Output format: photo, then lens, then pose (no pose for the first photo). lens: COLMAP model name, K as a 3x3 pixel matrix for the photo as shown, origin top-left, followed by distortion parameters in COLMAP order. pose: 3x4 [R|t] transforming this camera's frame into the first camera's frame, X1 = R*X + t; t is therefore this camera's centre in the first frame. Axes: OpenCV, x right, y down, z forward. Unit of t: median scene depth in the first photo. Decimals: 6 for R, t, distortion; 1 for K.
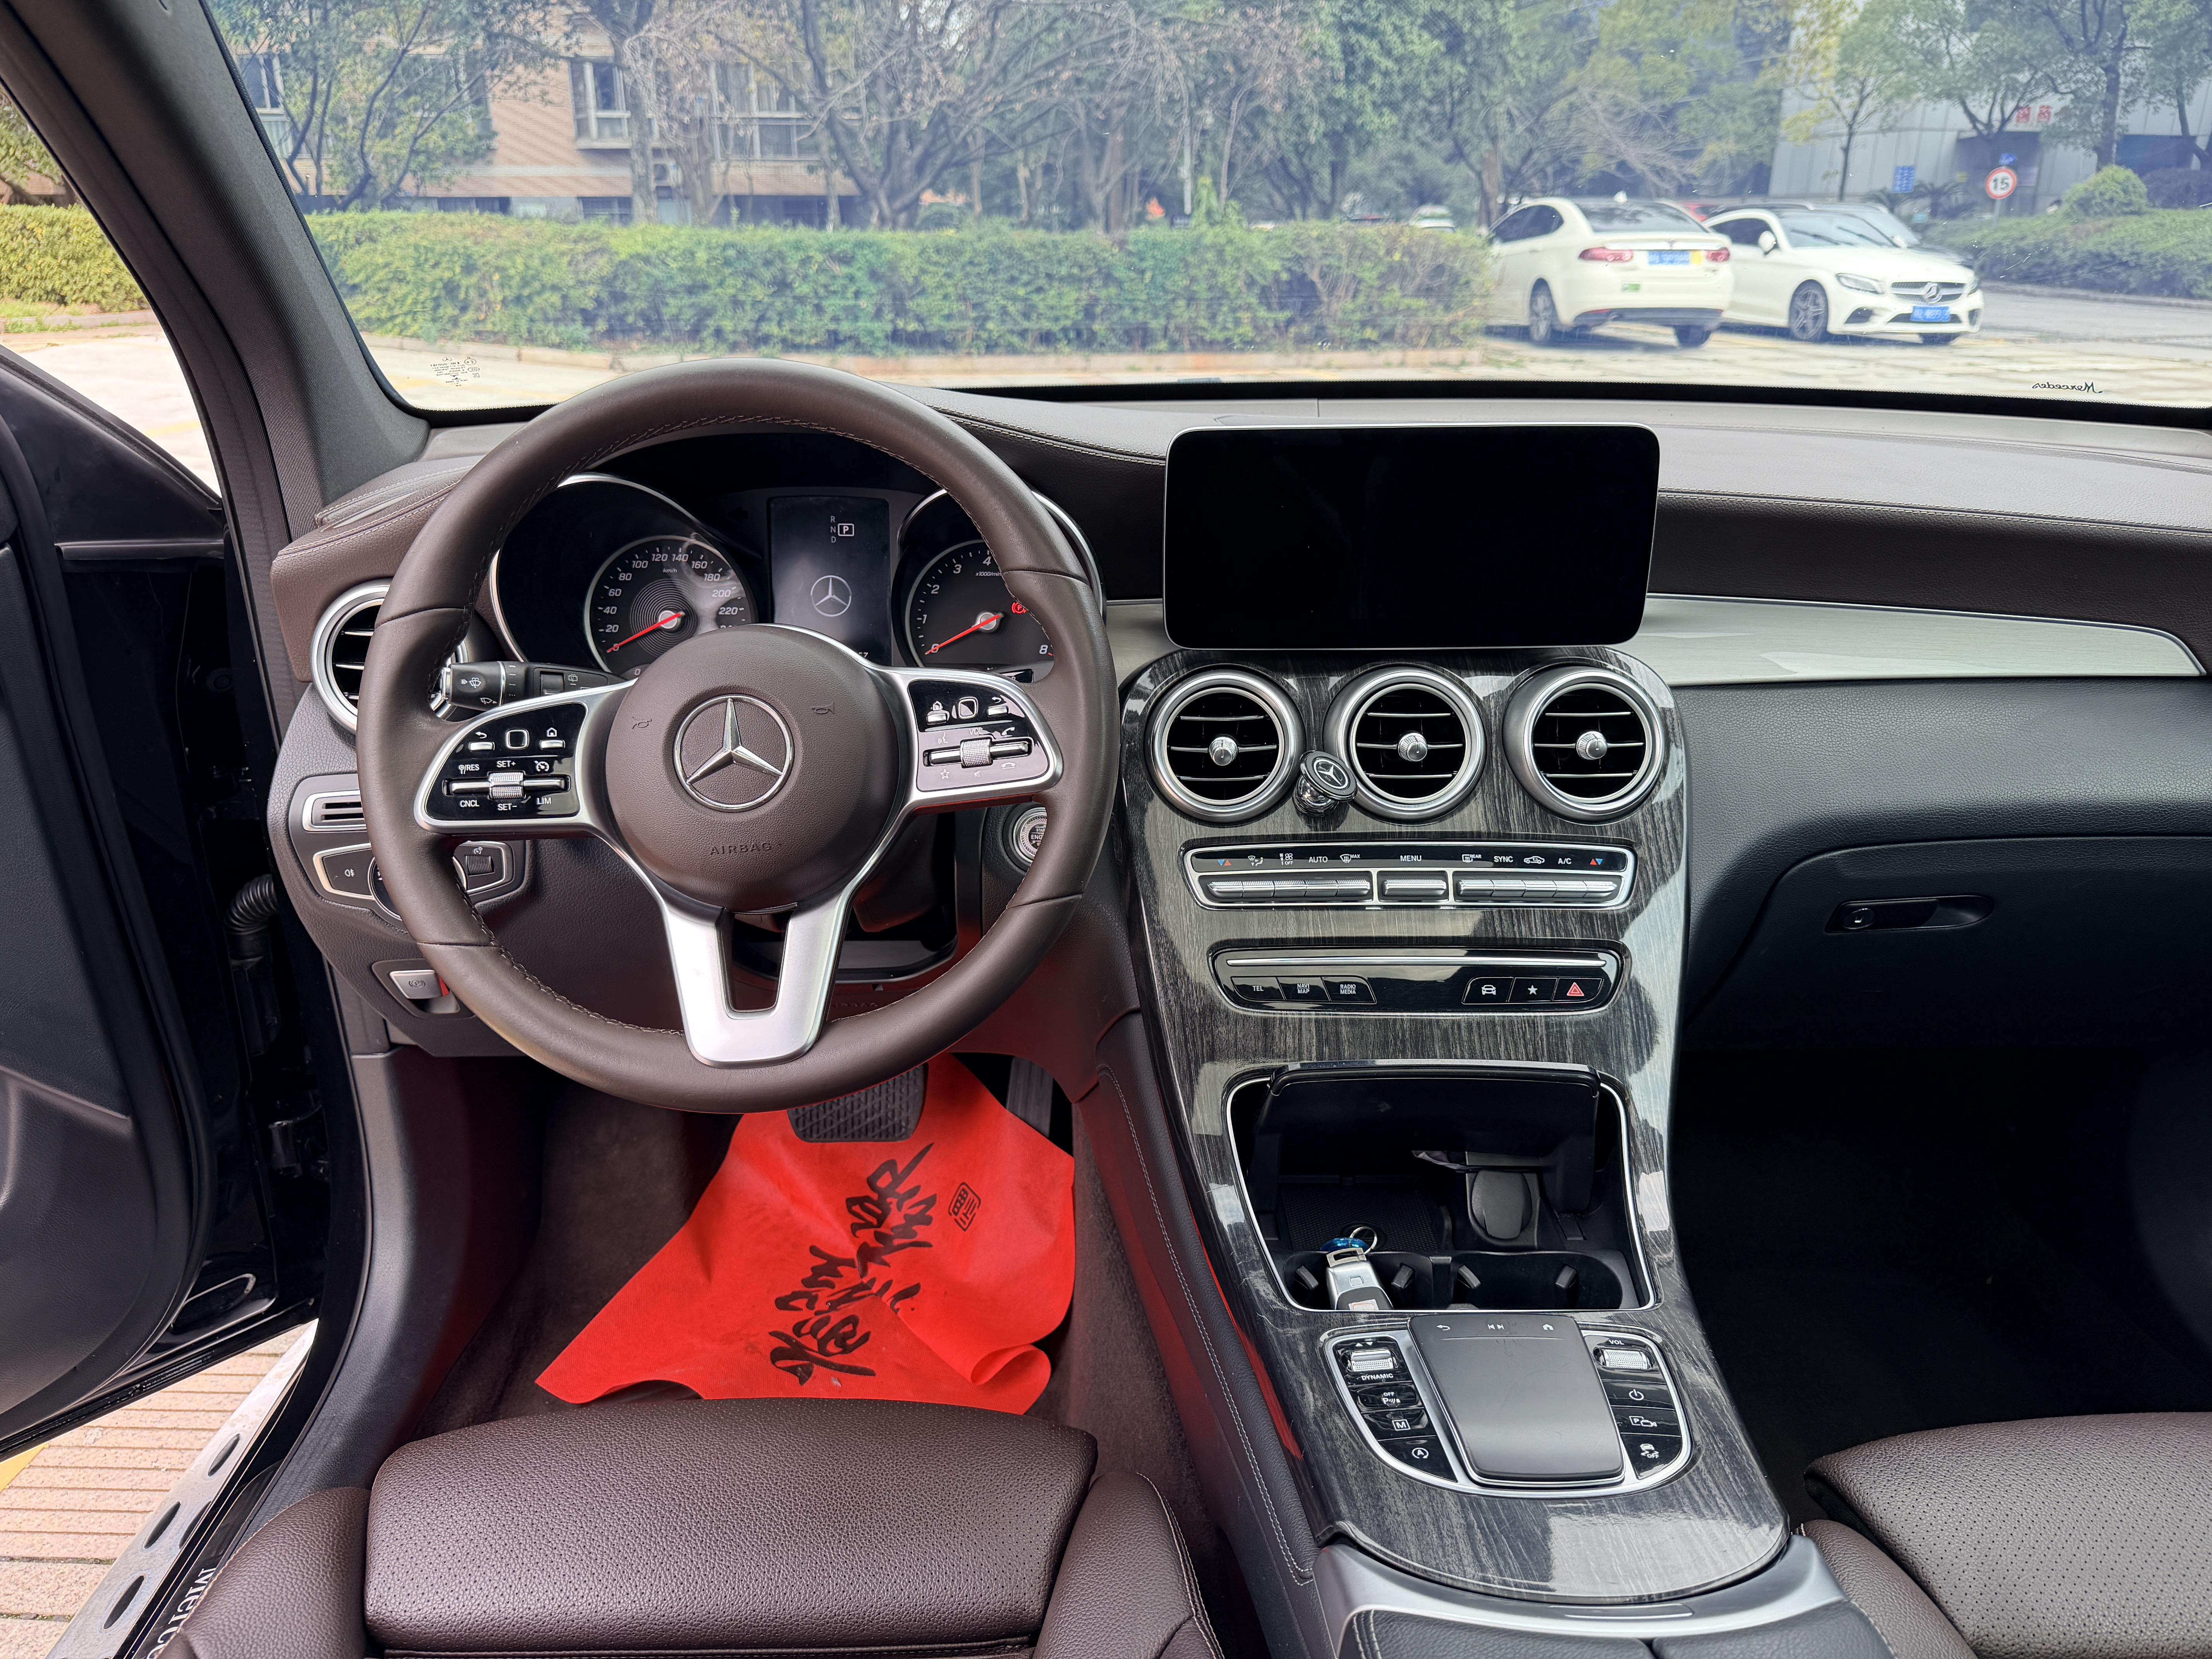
lens RADIAL K [[1595.1, 0, 1106.0], [0, 1595.1, 829.5], [0, 0, 1]] dist [0.009831, -0.037160]
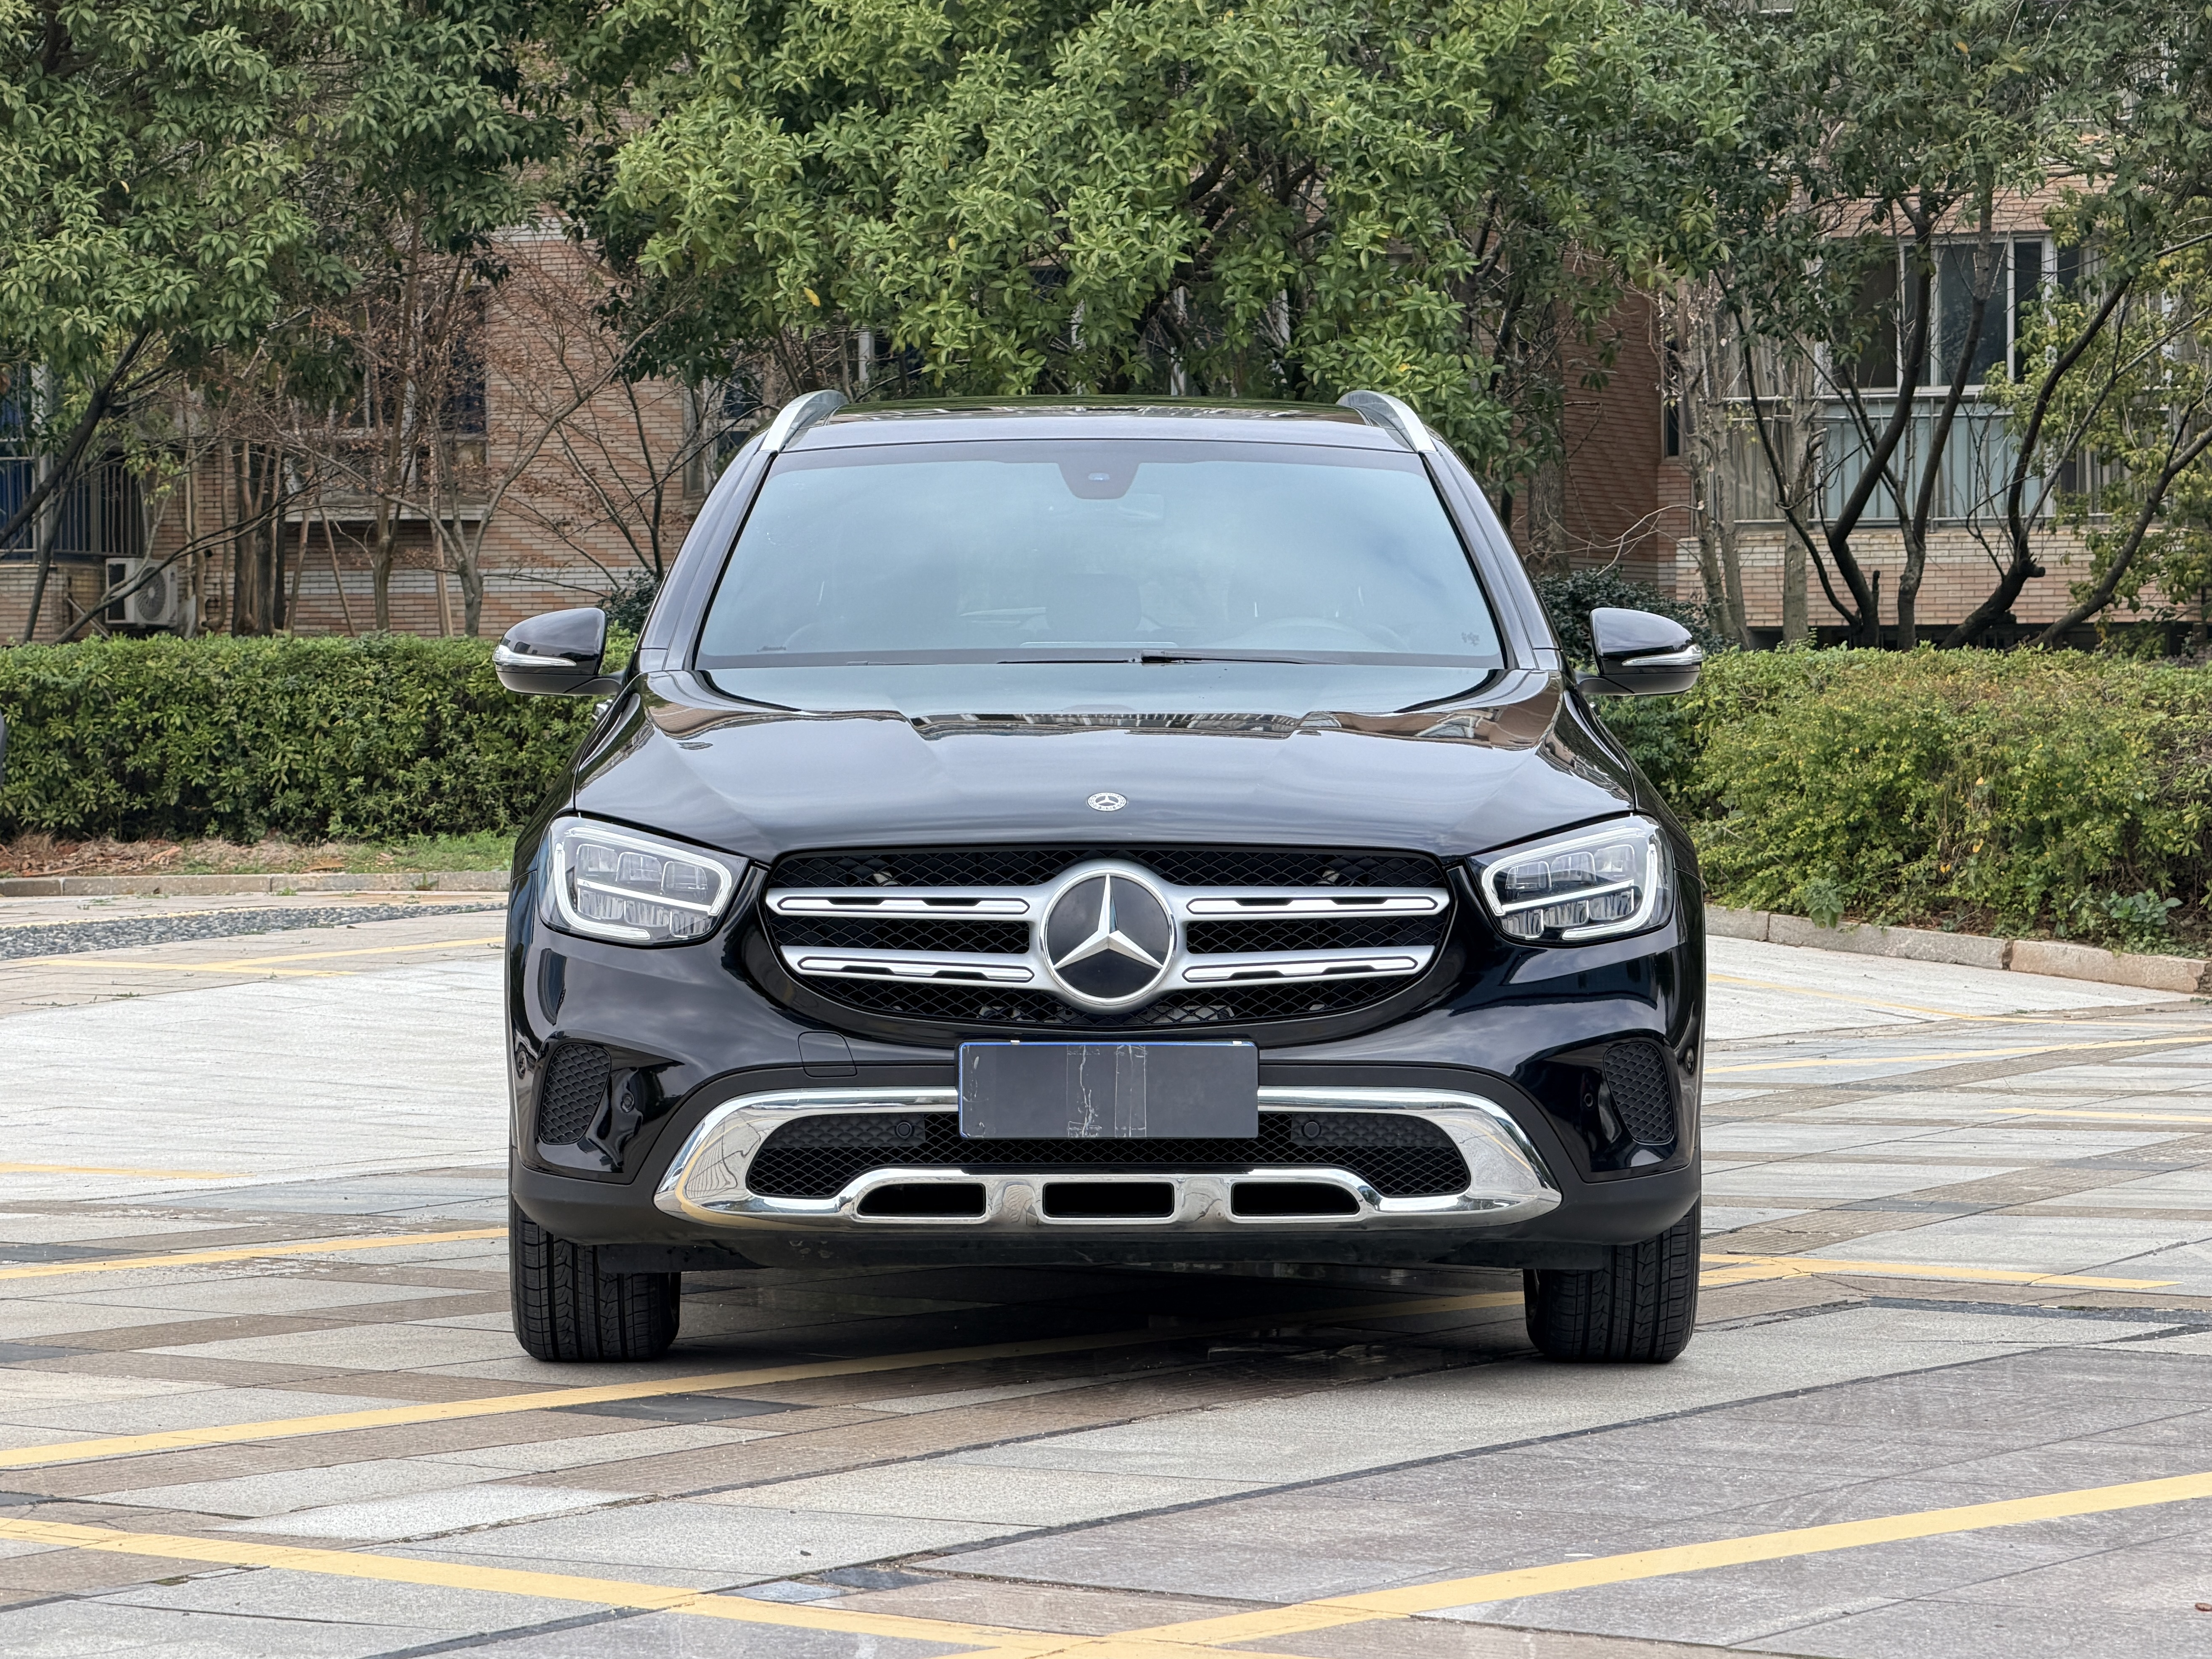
lens RADIAL K [[7308.9, 0, 1106.0], [0, 7308.9, 829.5], [0, 0, 1]] dist [0.317929, -2.257499]
pose [[0.817460, 0.004277, -0.575969, 0.573011], [-0.202523, 0.938255, -0.280469, 0.274741], [0.539206, 0.345919, 0.767852, -0.659845]]
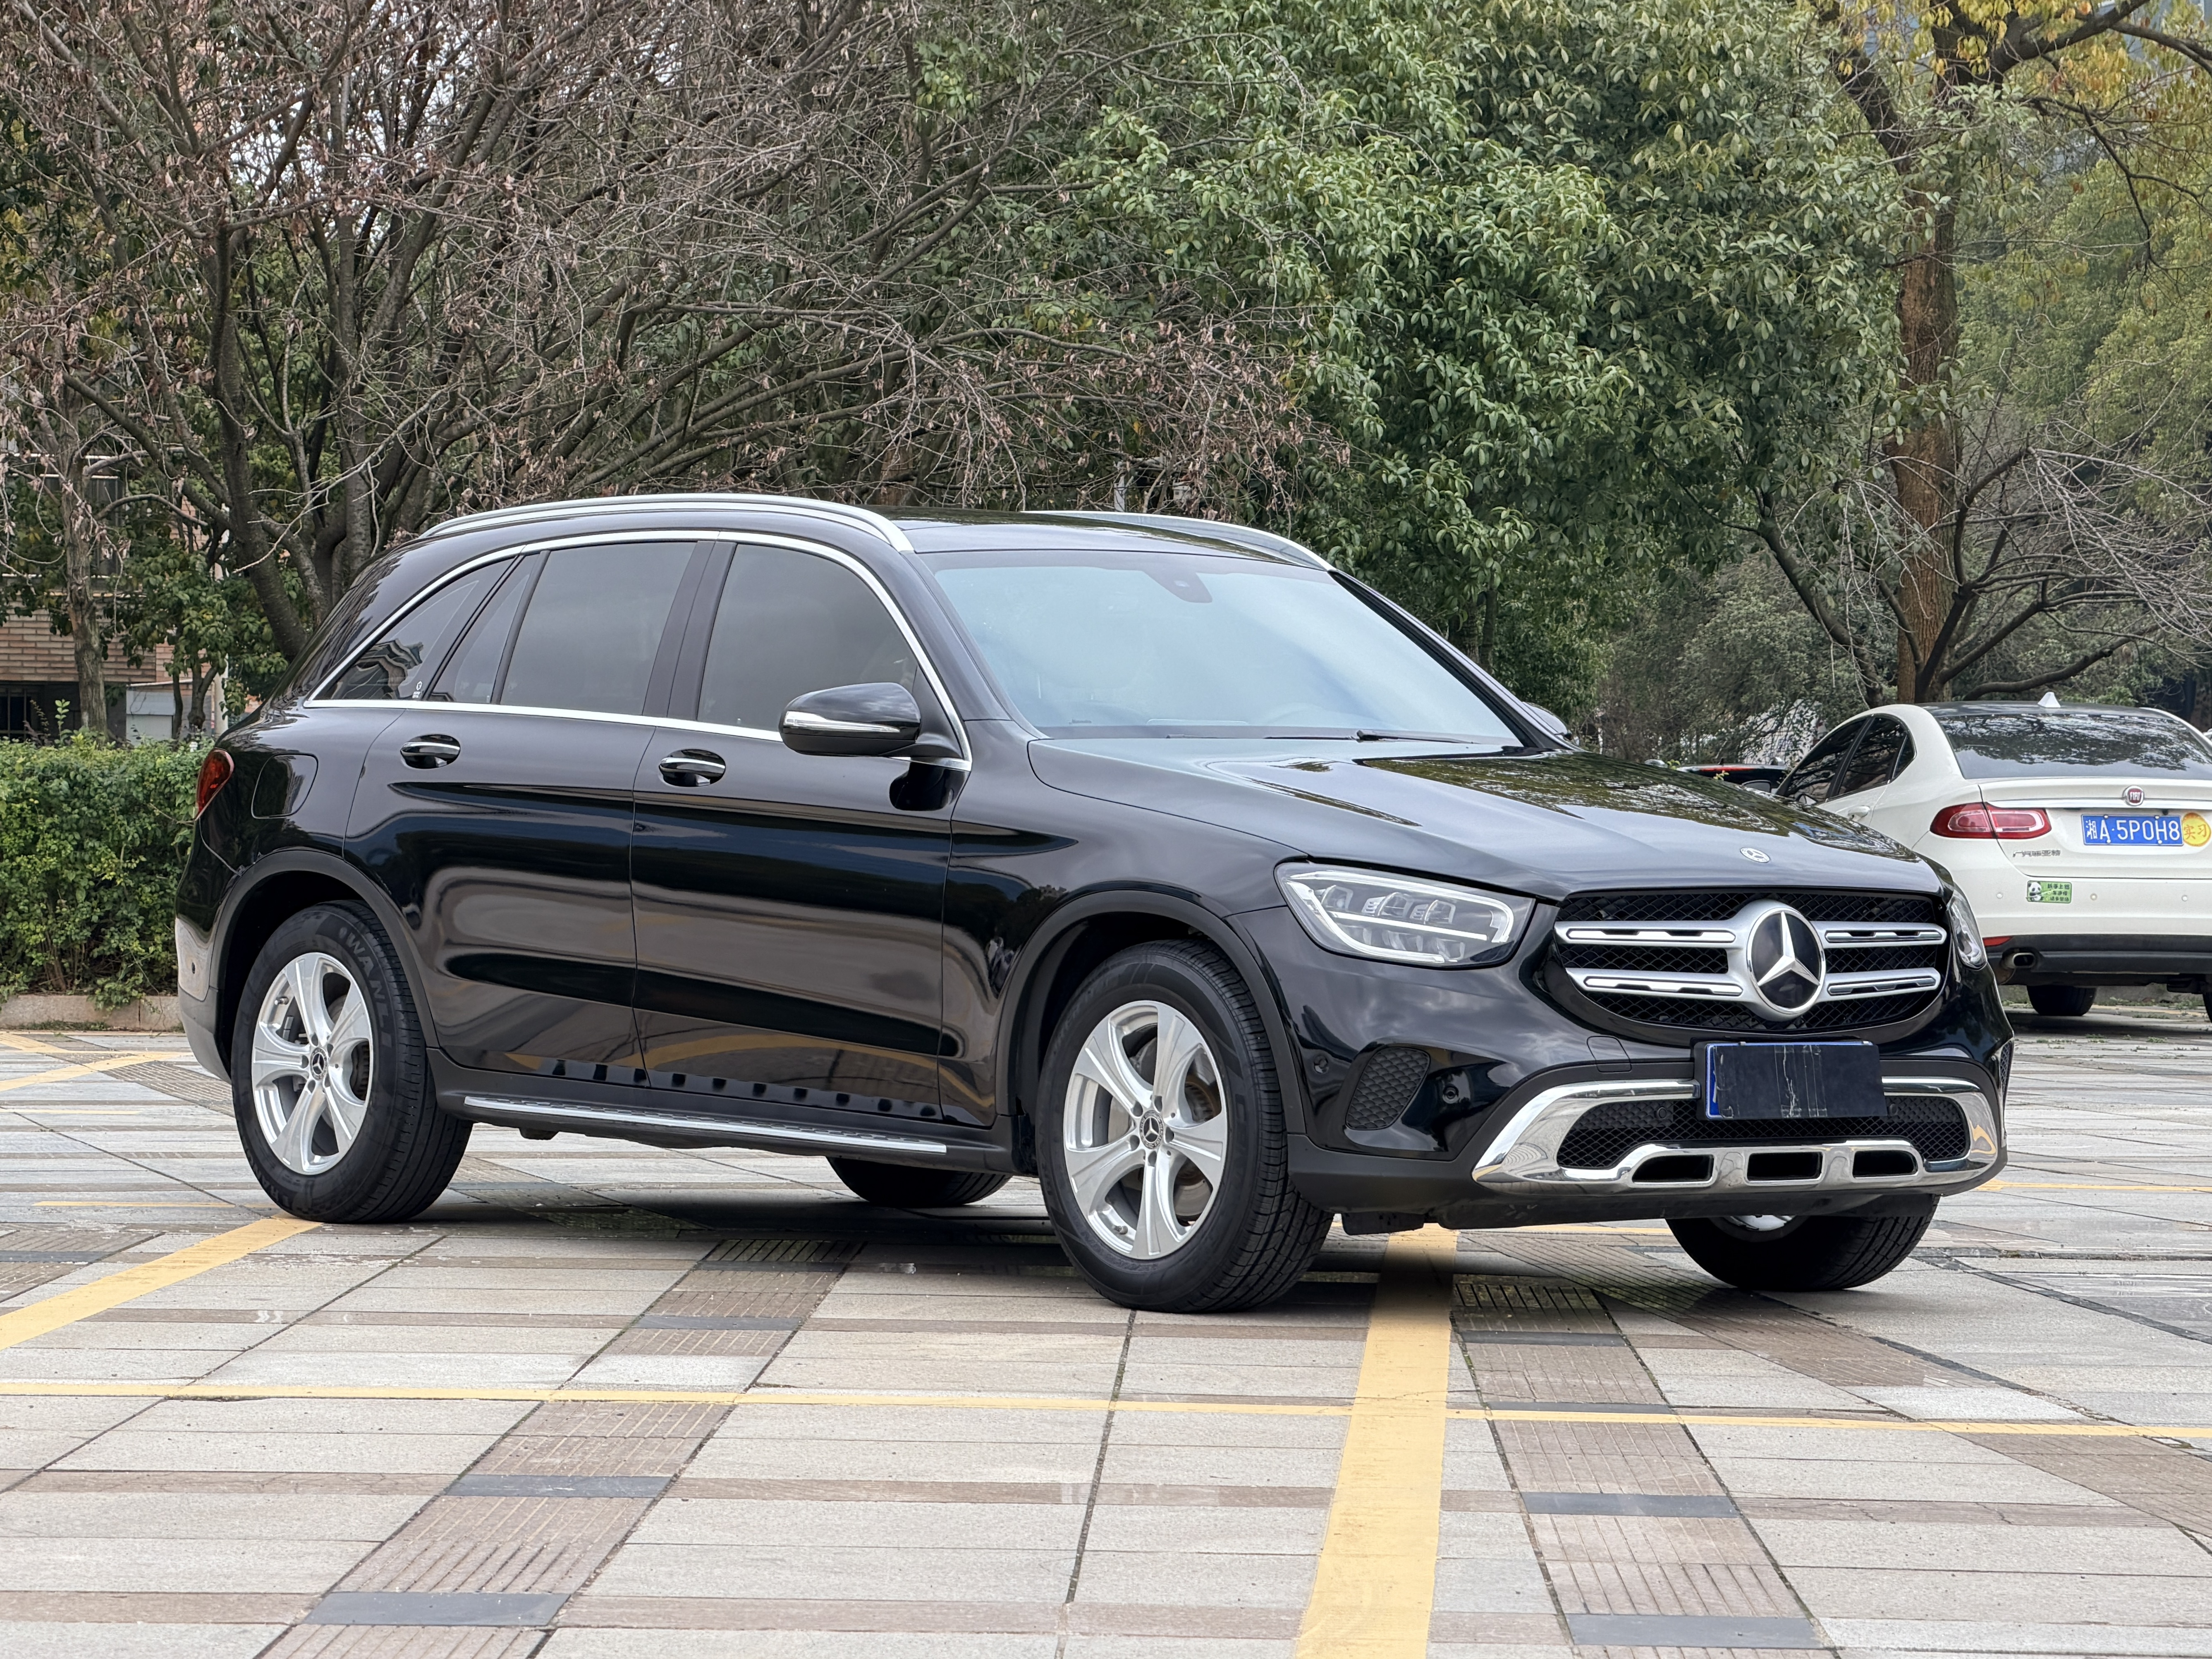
lens RADIAL K [[7172.1, 0, 1059.1], [0, 7172.1, 818.3], [0, 0, 1]] dist [0.321027, -0.902030]
pose [[0.999590, 0.011446, 0.026250, 0.004523], [-0.001367, 0.934676, -0.355499, 0.396710], [-0.028604, 0.355318, 0.934308, -0.975732]]
